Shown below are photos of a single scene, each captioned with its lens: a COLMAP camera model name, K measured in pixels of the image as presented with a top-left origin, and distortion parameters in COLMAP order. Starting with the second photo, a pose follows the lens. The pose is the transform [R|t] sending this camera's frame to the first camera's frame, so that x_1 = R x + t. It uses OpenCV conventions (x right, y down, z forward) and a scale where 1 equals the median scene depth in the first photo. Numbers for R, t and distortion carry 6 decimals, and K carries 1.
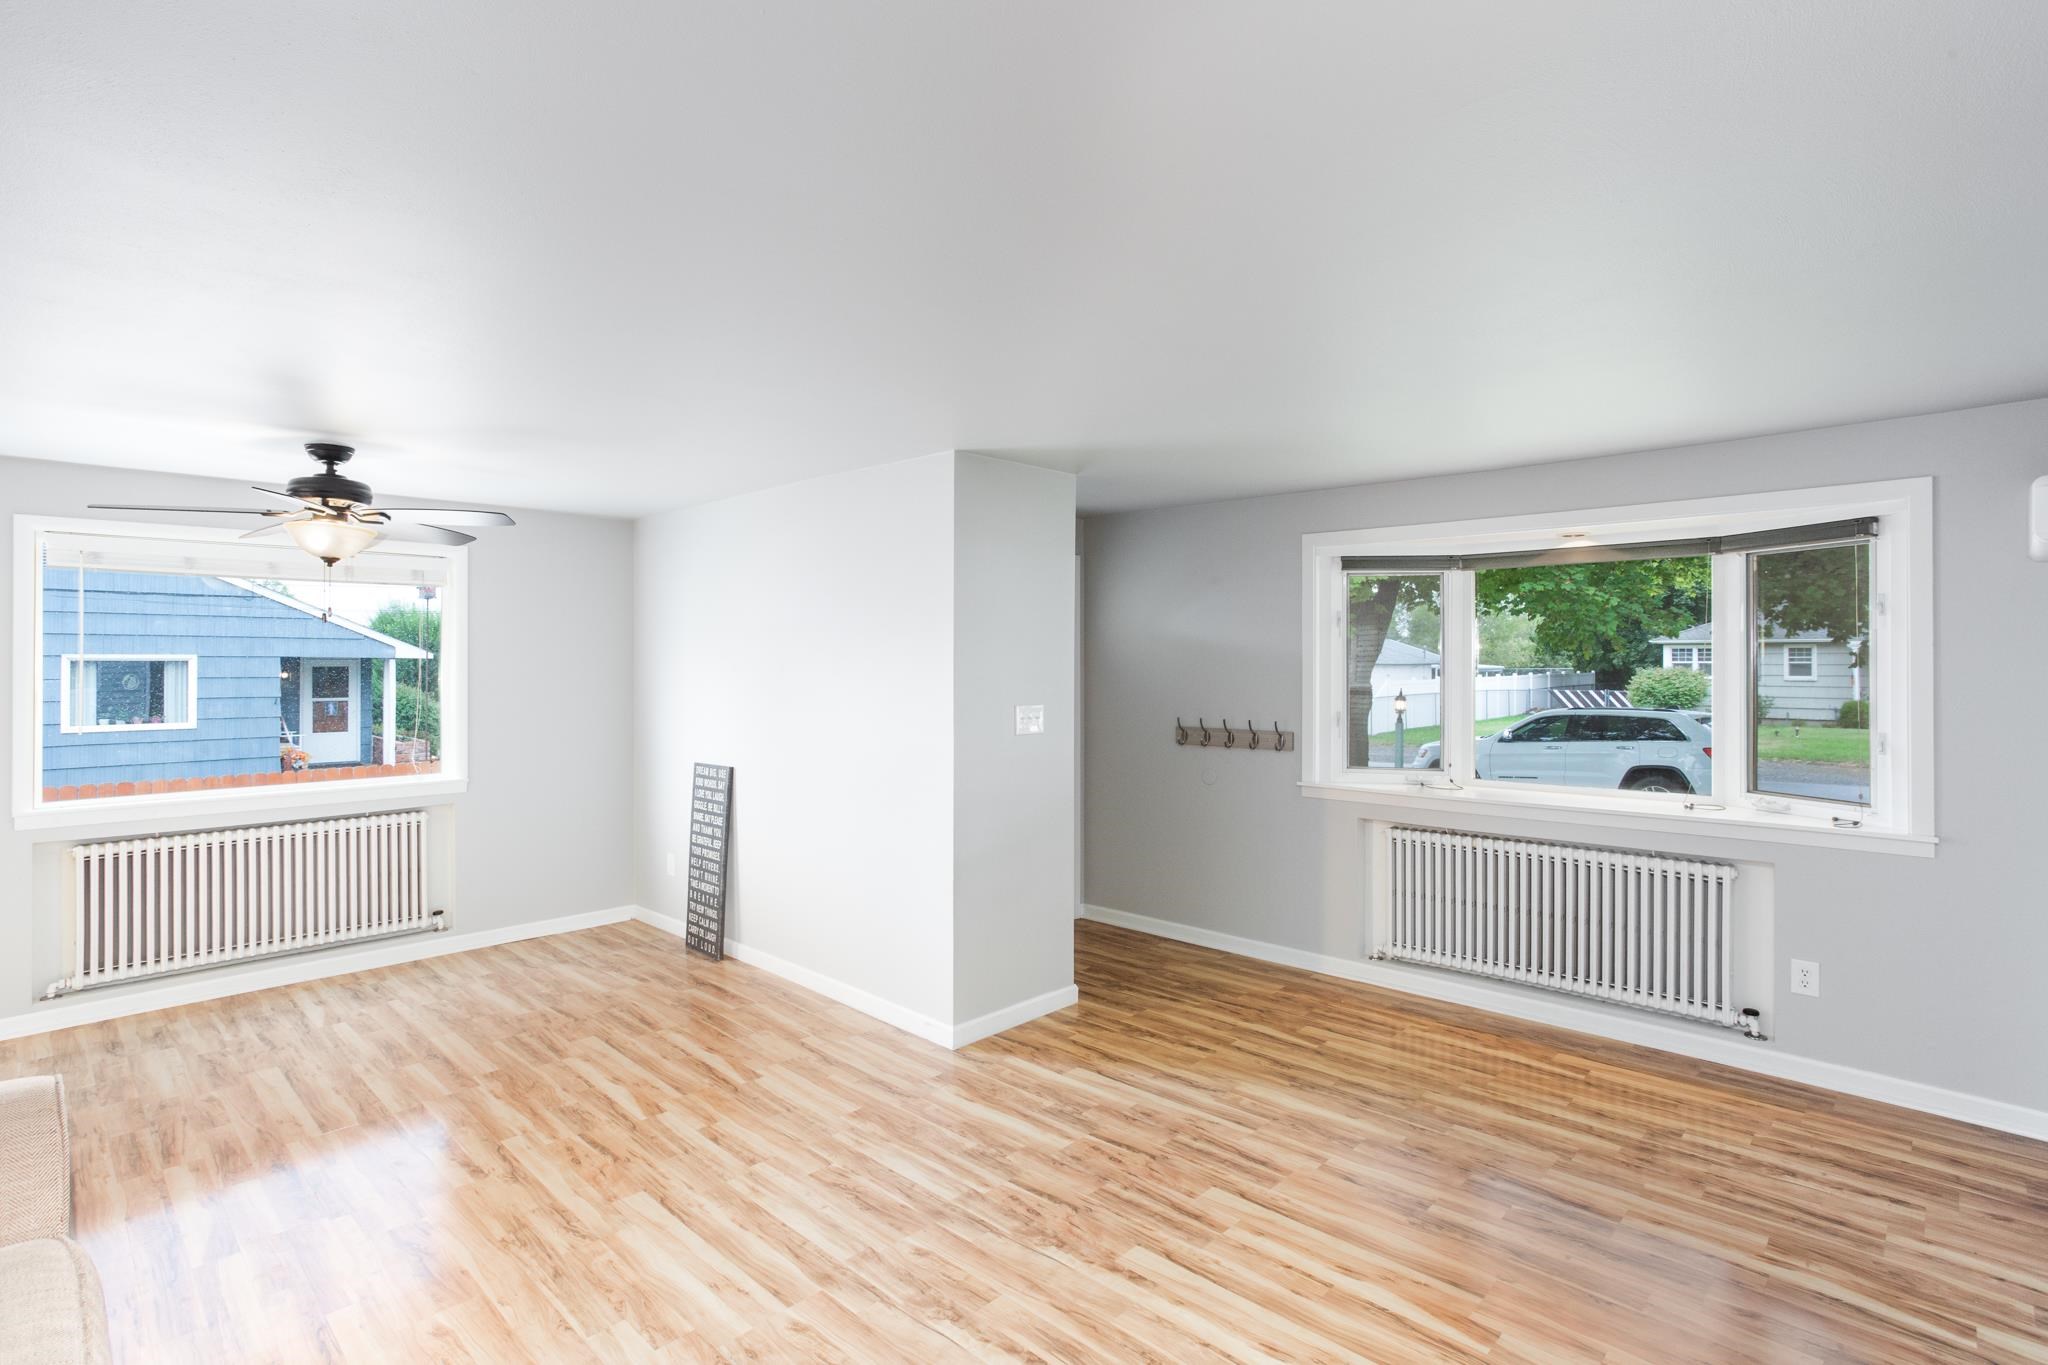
lens RADIAL K [[991.2, 0, 996.9], [0, 991.2, 656.4], [0, 0, 1]] dist [-0.044786, 0.023144]
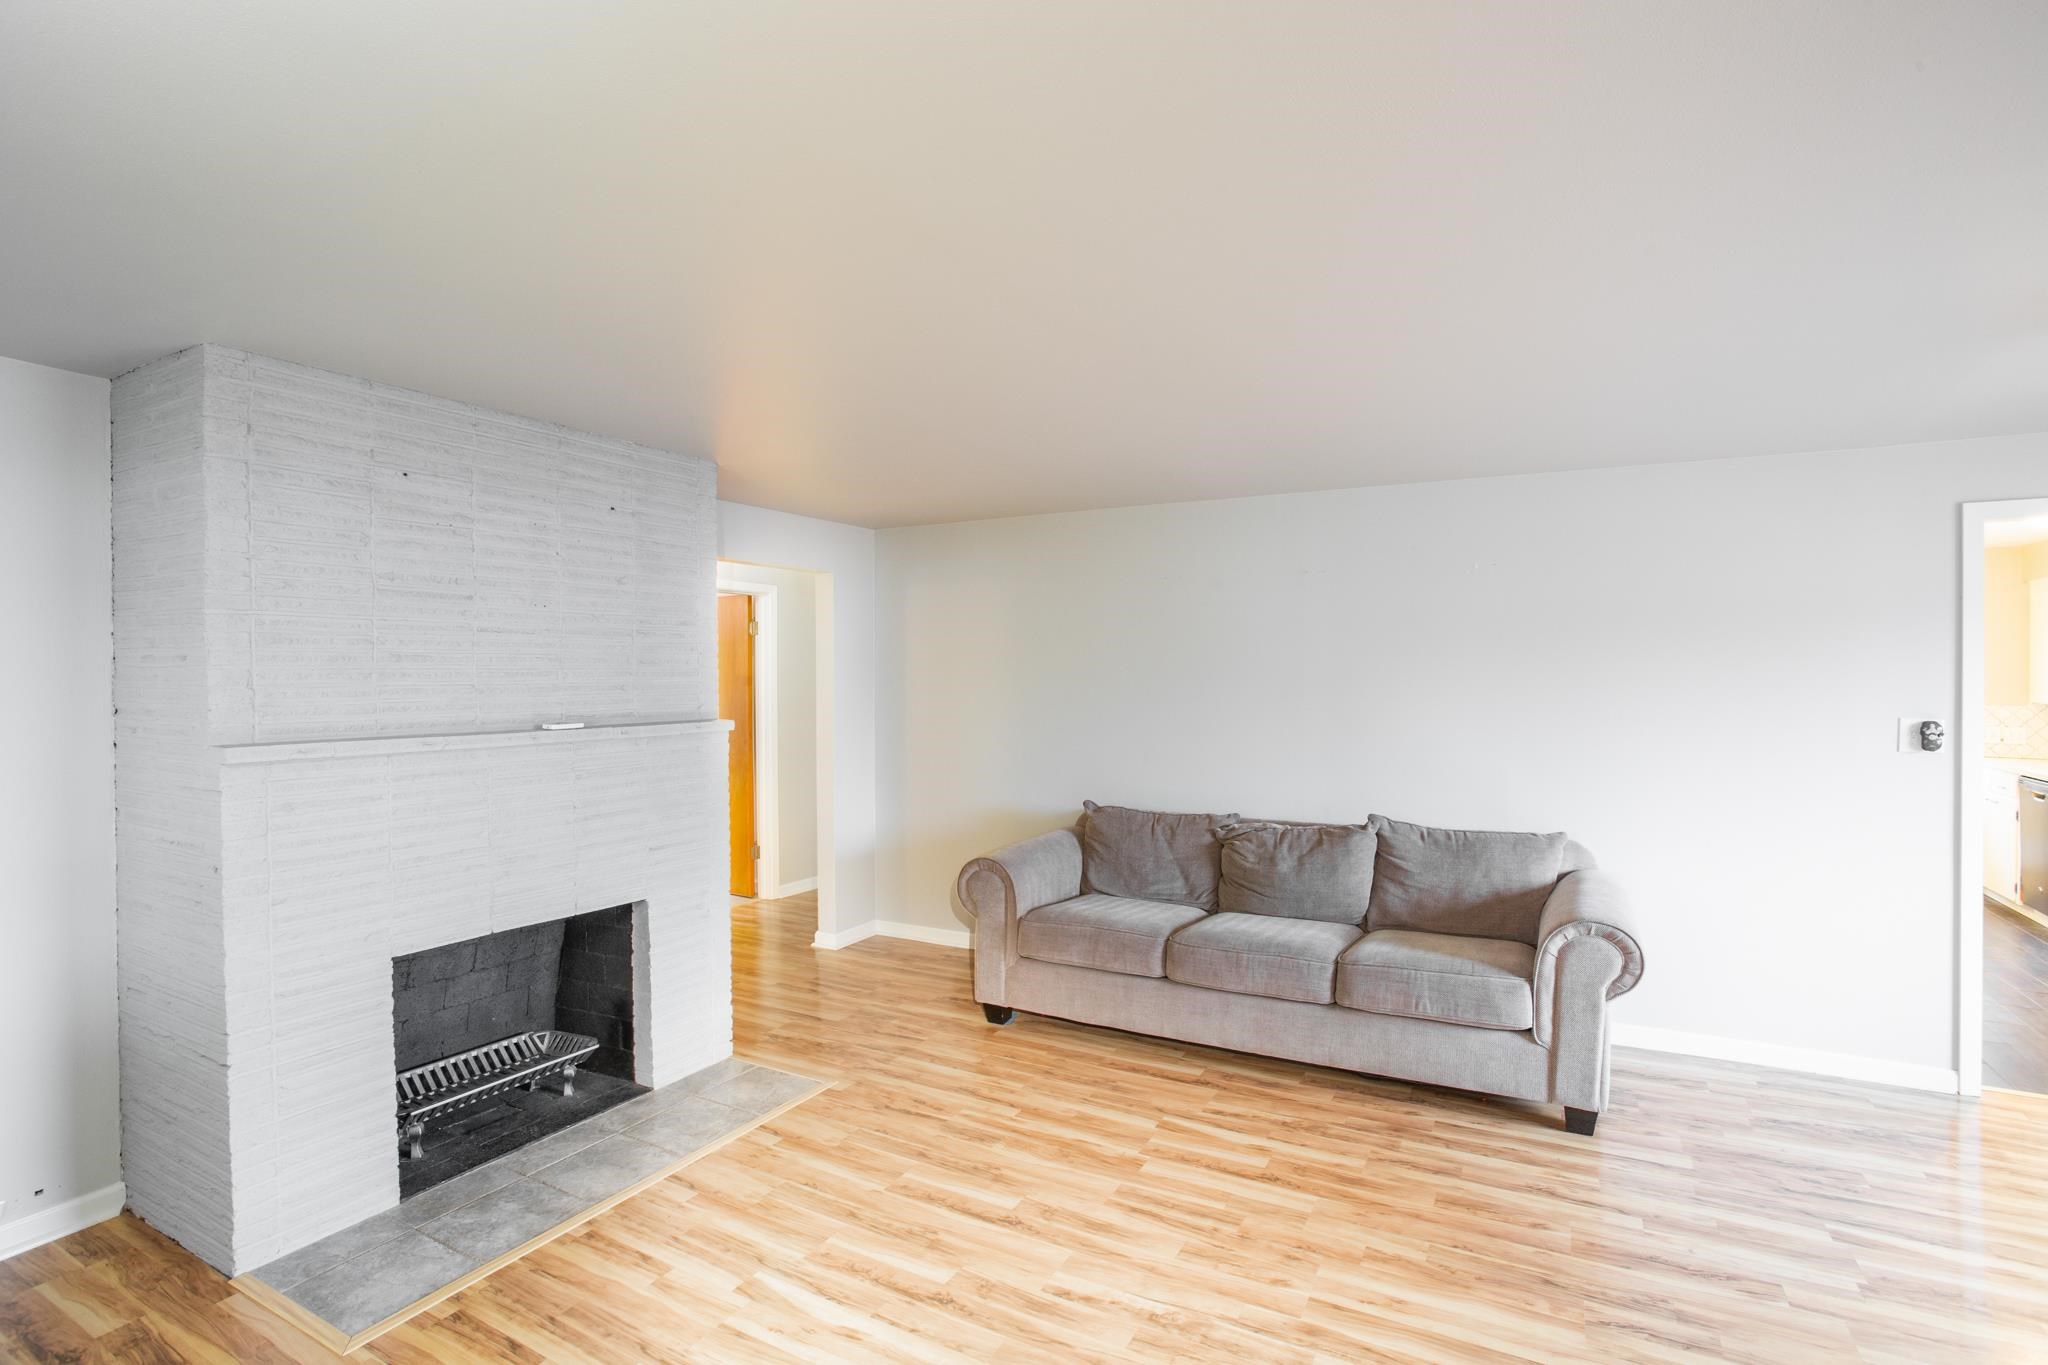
lens RADIAL K [[986.1, 0, 995.5], [0, 986.1, 677.9], [0, 0, 1]] dist [-0.083149, 0.032583]
pose [[-0.966225, 0.004989, -0.257653, 0.234685], [0.005494, 0.999984, -0.001237, 0.007131], [0.257643, -0.002610, -0.966237, 1.215395]]
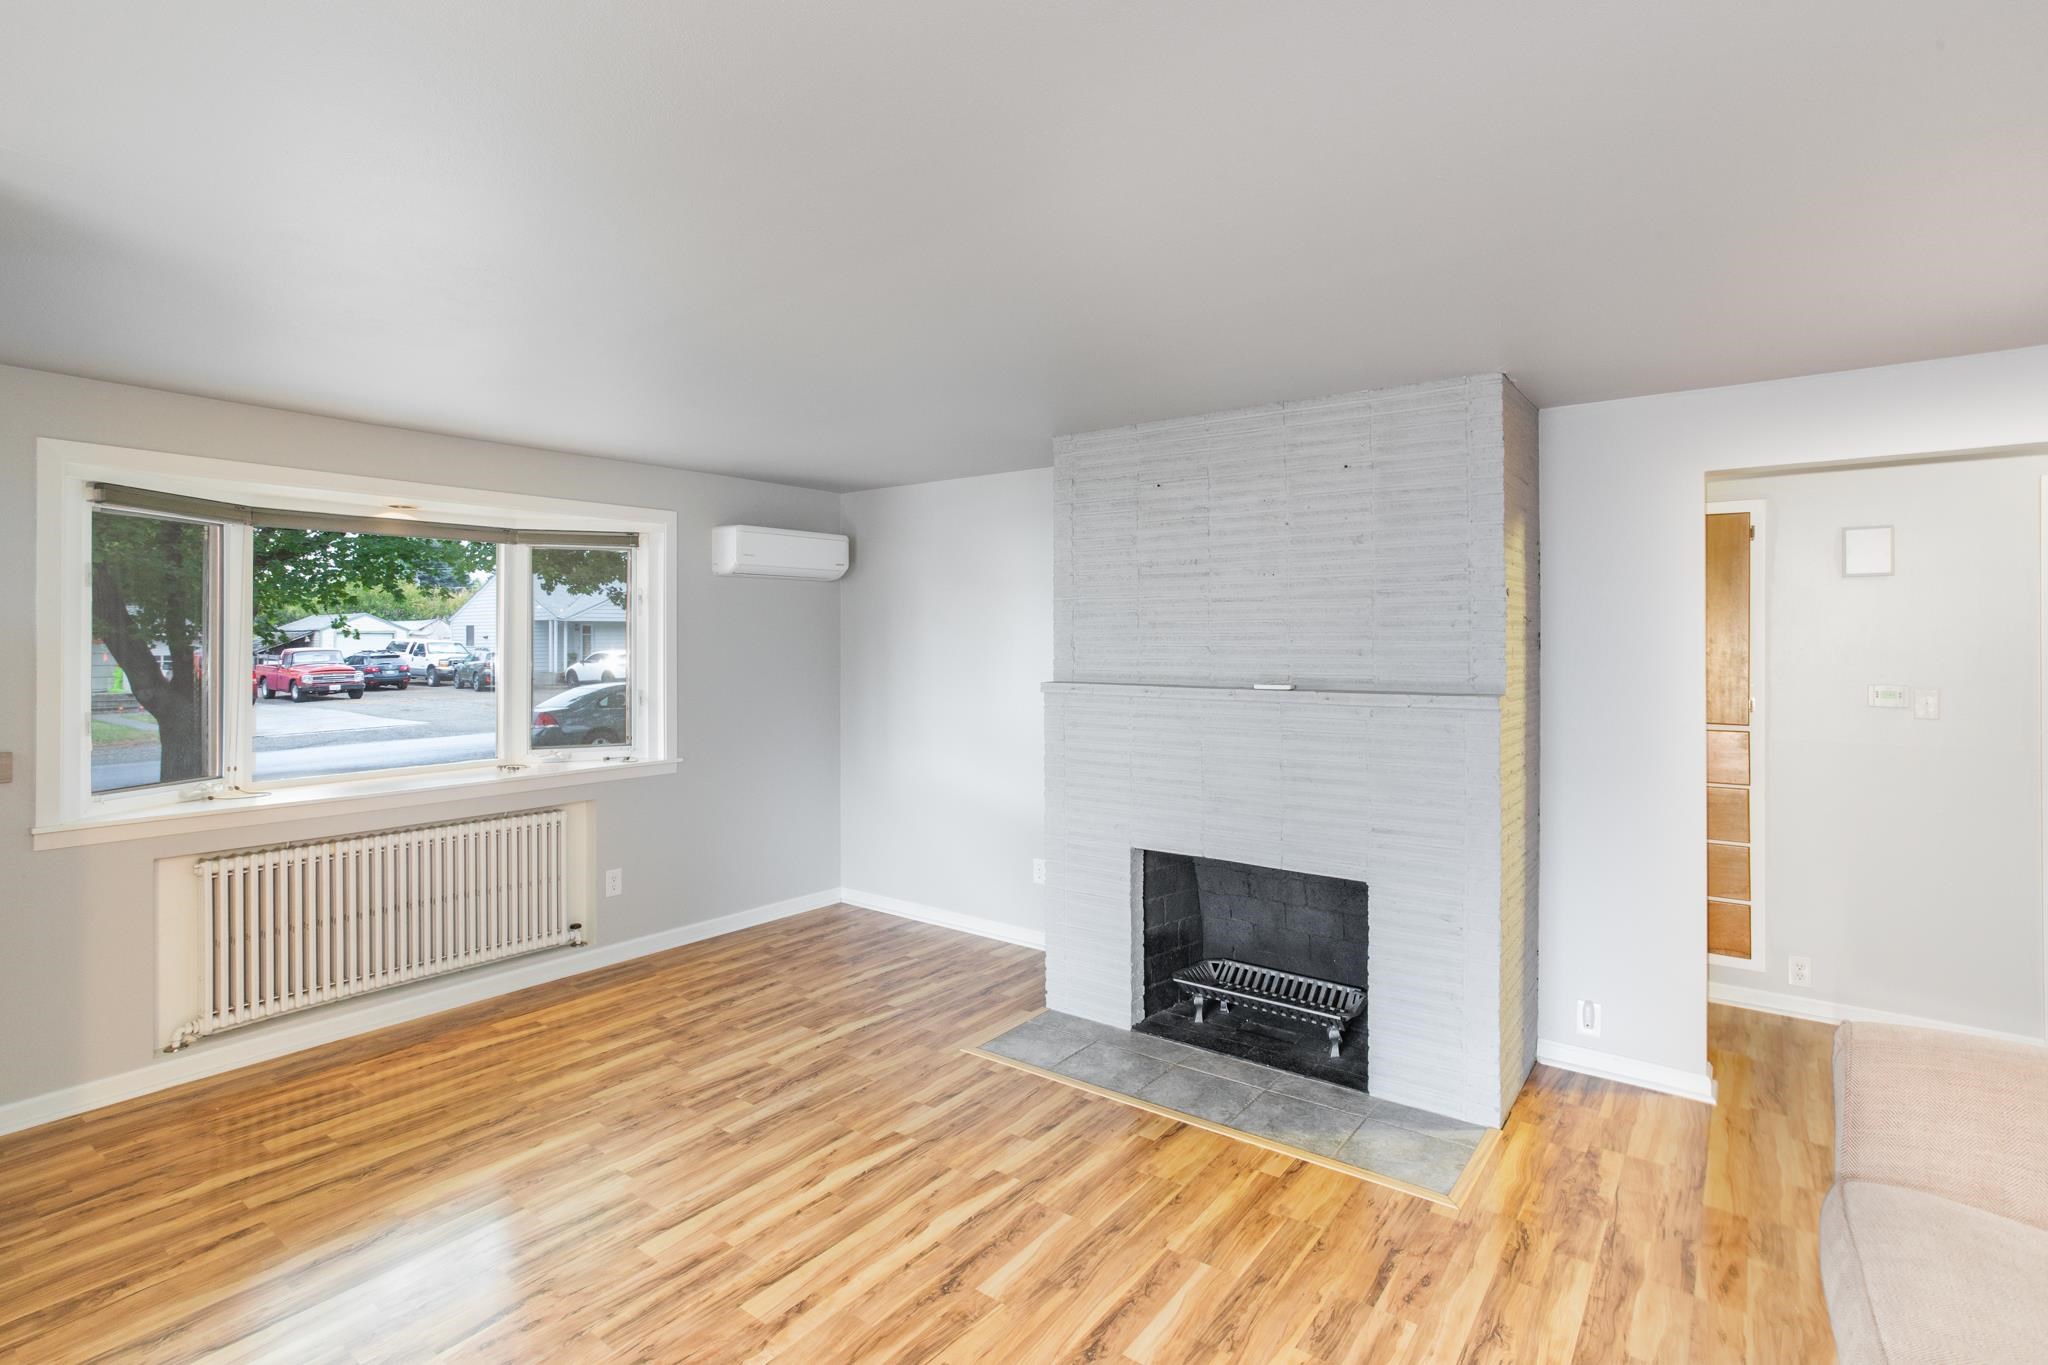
lens RADIAL K [[999.0, 0, 1036.4], [0, 999.0, 637.2], [0, 0, 1]] dist [-0.039900, 0.020451]
pose [[-0.140783, 0.002272, 0.990038, -0.543578], [-0.005758, 0.999979, -0.003114, 0.004189], [-0.990024, -0.006139, -0.140767, 0.614959]]
